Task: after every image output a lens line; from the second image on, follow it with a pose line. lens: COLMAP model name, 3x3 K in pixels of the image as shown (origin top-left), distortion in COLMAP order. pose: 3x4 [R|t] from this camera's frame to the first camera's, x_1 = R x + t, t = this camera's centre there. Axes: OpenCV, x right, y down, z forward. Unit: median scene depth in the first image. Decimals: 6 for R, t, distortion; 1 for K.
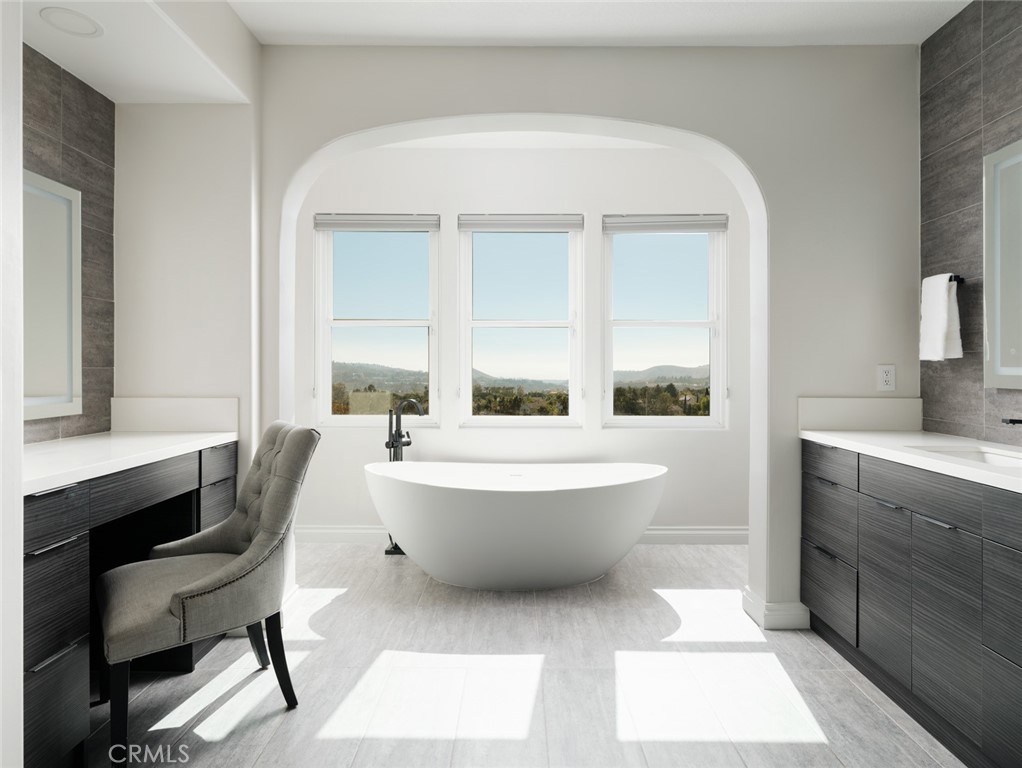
lens RADIAL K [[596.5, 0, 503.5], [0, 596.5, 374.8], [0, 0, 1]] dist [-0.007056, -0.000136]
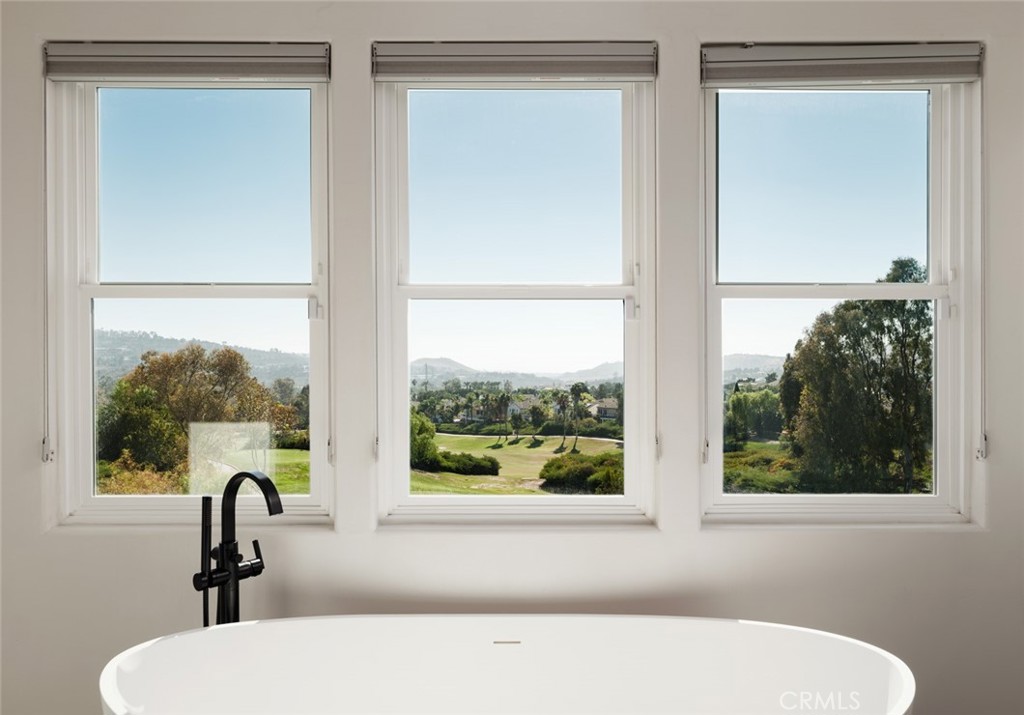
lens RADIAL K [[682.1, 0, 513.6], [0, 682.1, 364.6], [0, 0, 1]] dist [-0.028604, -0.000719]
pose [[0.999277, -0.005785, 0.037577, 0.008055], [0.005765, 0.999983, 0.000652, -0.031737], [-0.037580, -0.000434, 0.999294, 0.505408]]
